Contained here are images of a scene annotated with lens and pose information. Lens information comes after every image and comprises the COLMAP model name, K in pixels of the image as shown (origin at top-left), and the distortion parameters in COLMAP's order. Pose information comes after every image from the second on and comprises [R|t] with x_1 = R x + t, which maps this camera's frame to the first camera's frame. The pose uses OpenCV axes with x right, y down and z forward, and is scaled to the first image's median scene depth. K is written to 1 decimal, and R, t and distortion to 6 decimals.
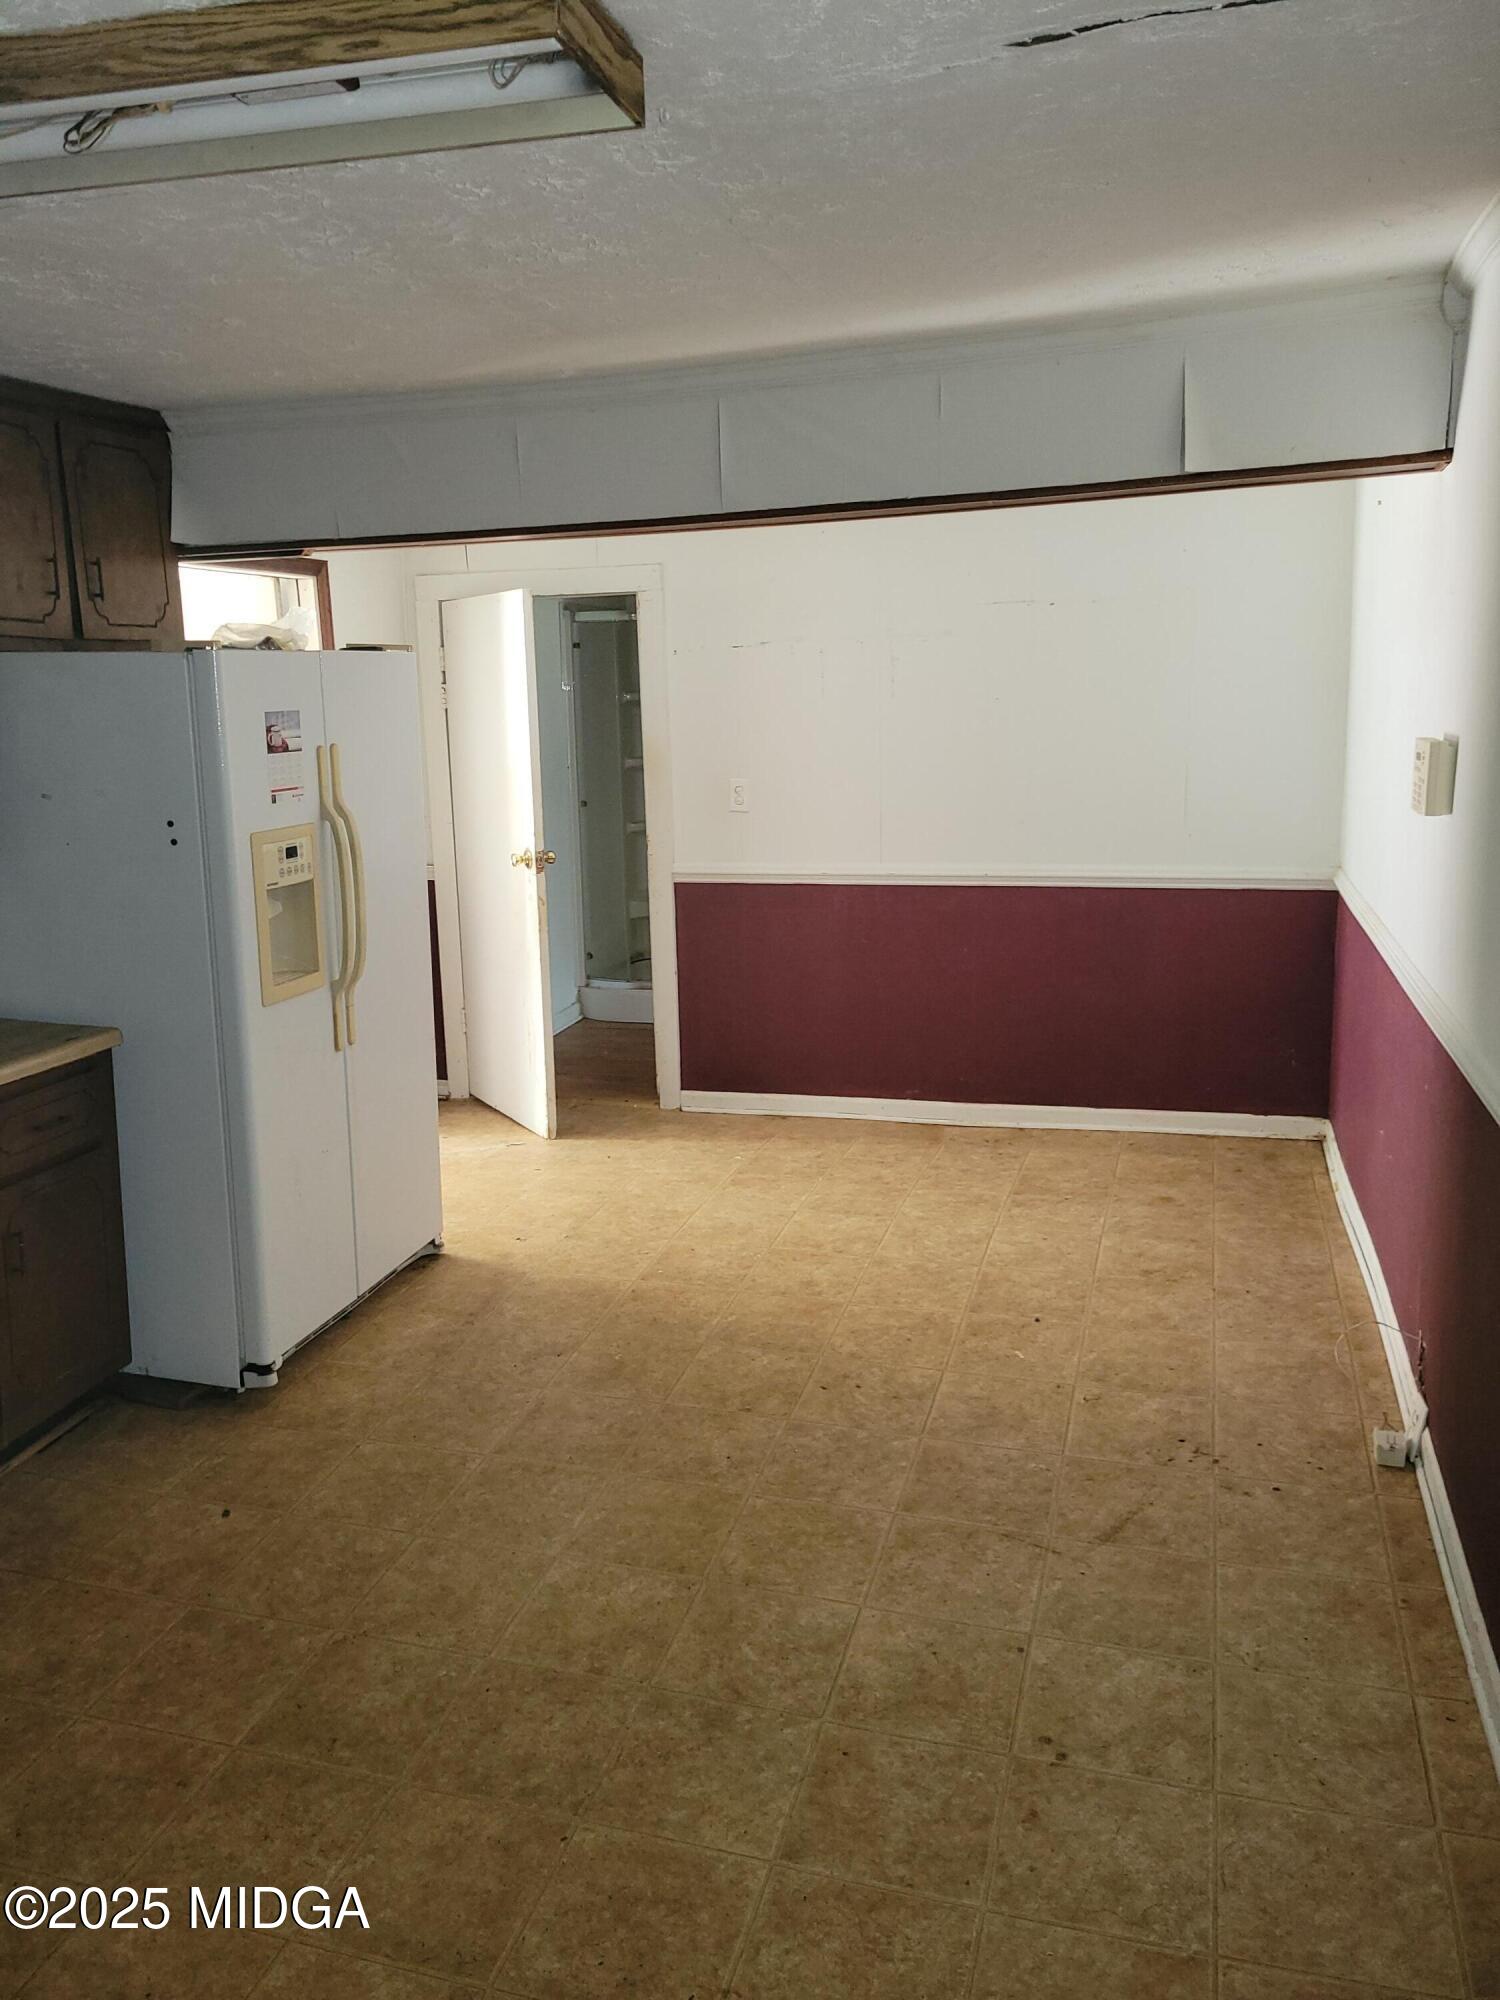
lens RADIAL K [[1537.5, 0, 747.9], [0, 1537.5, 986.4], [0, 0, 1]] dist [0.037871, 0.002538]
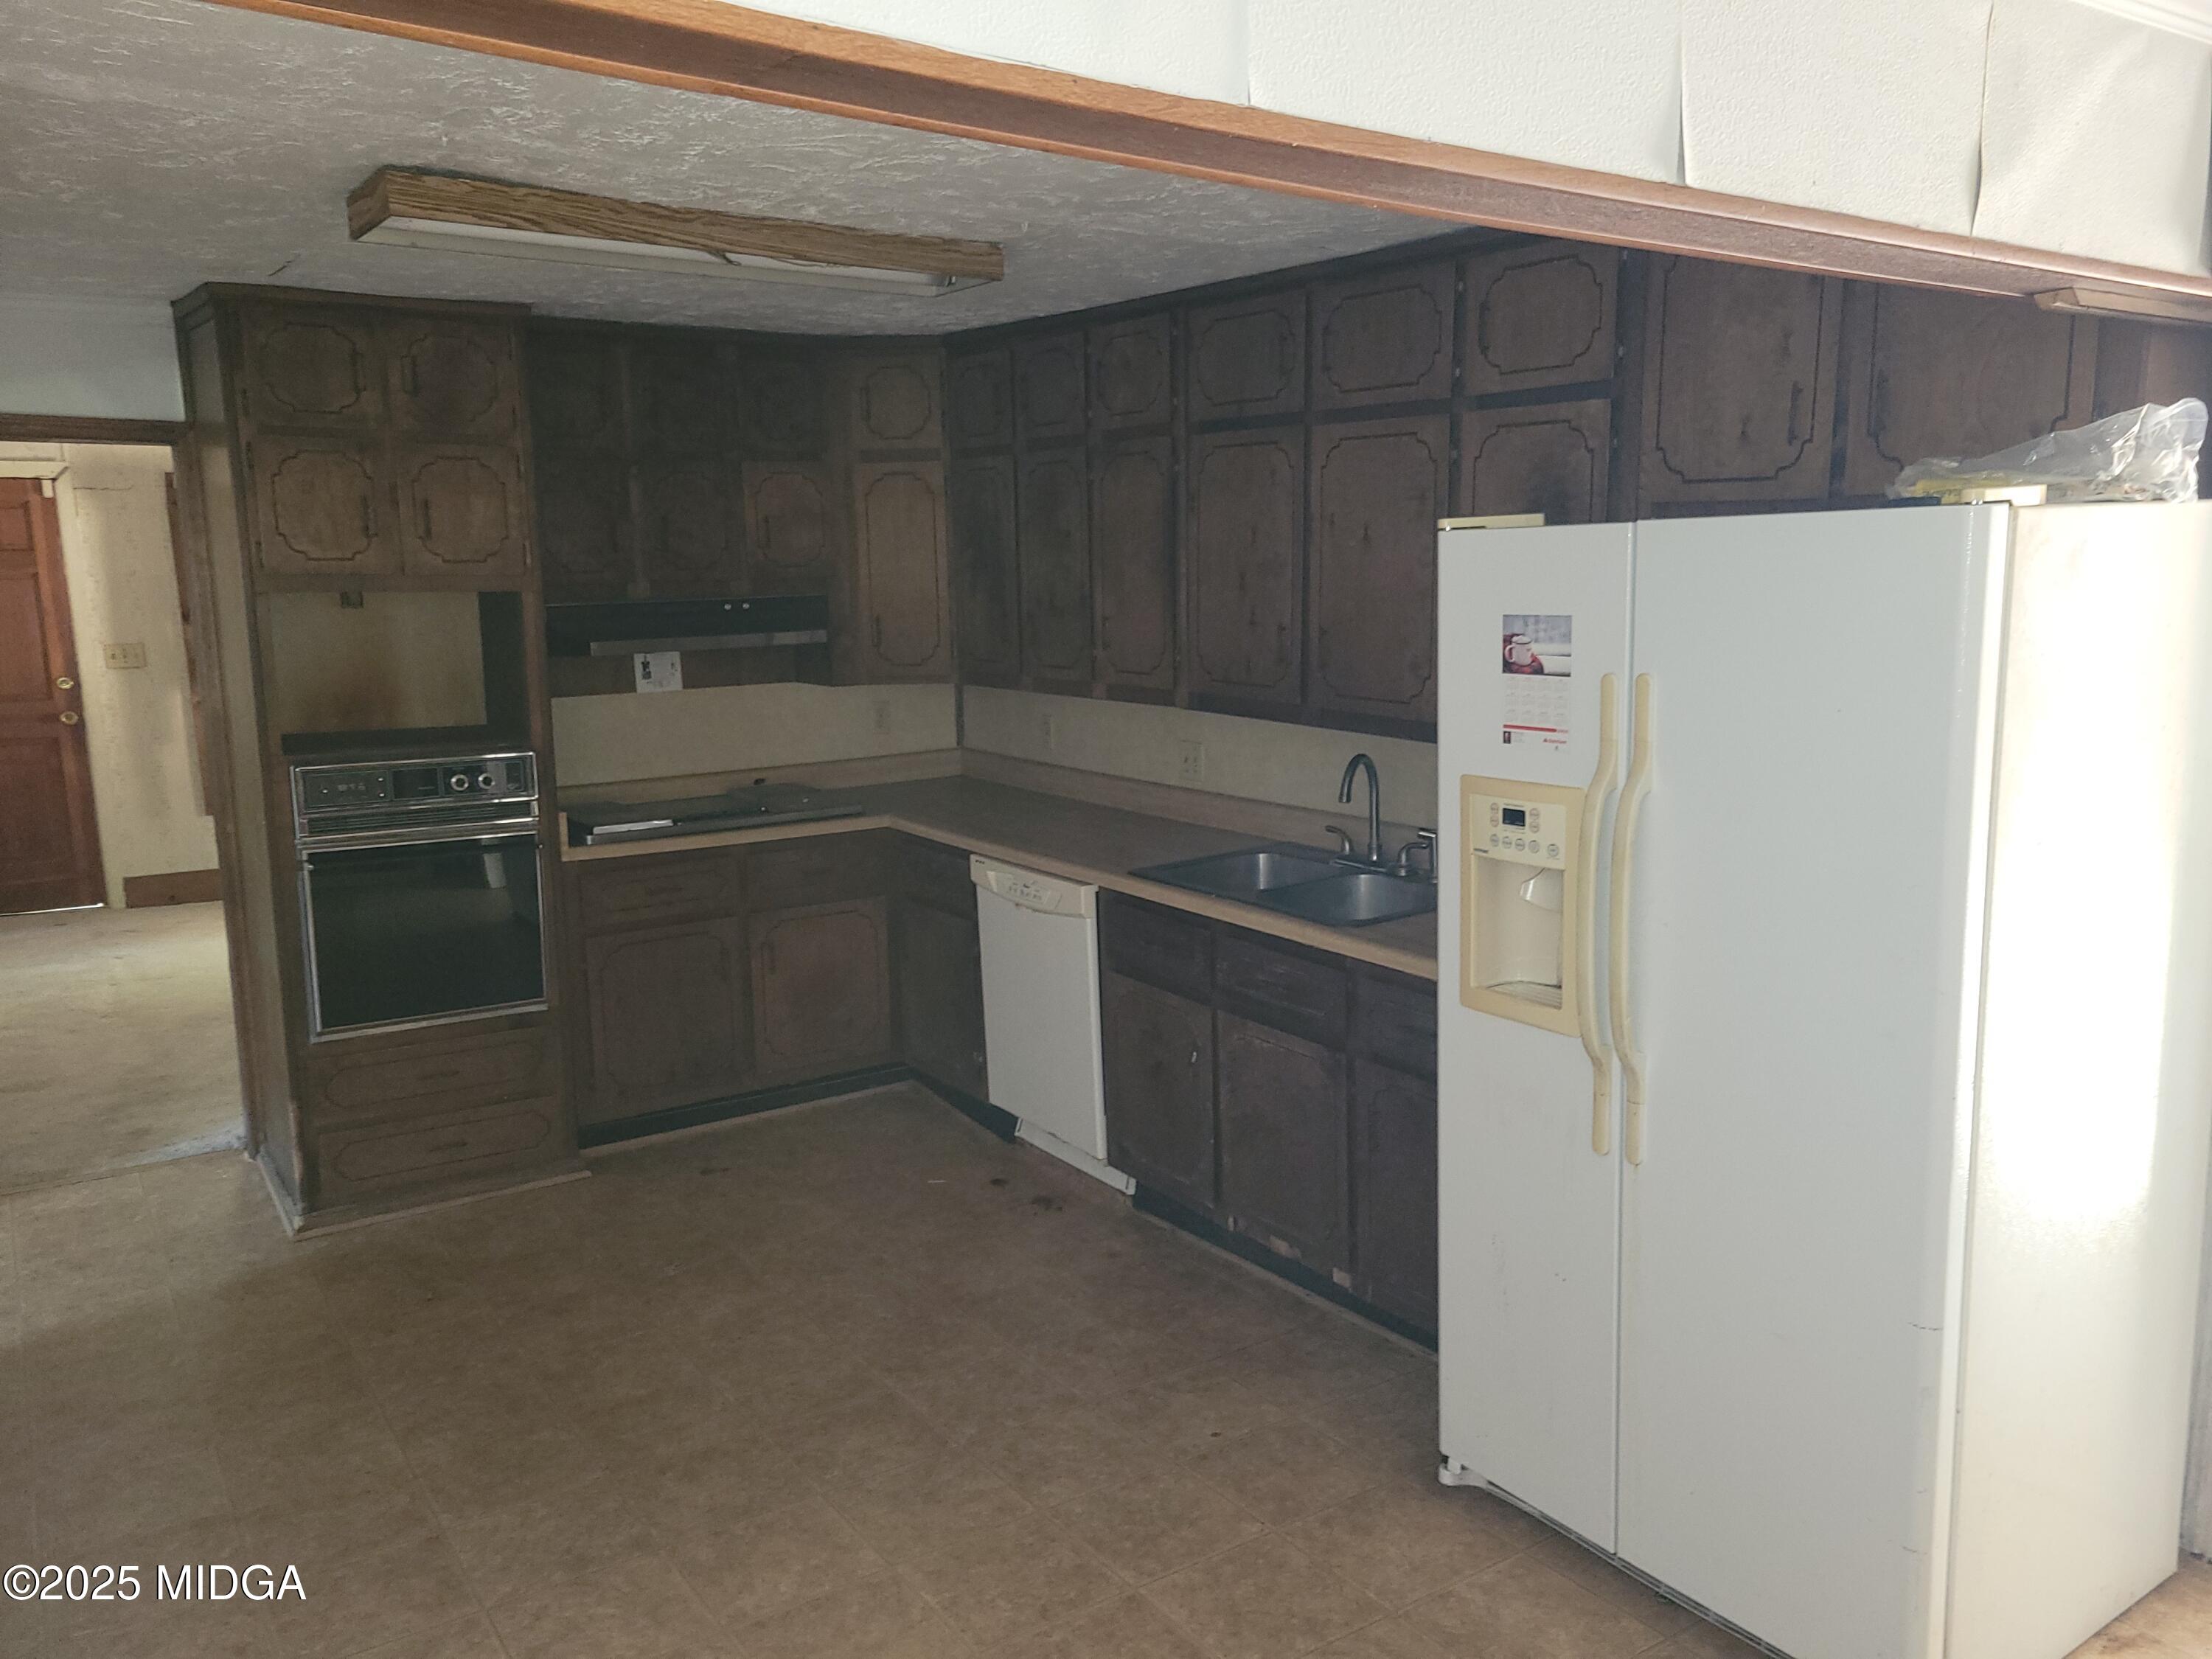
lens RADIAL K [[1700.5, 0, 1100.0], [0, 1700.5, 844.2], [0, 0, 1]] dist [0.037871, 0.002538]
pose [[-0.651839, 0.156483, -0.742037, 0.395925], [-0.116365, 0.946253, 0.301769, -0.286370], [0.749377, 0.283052, -0.598595, 1.331578]]
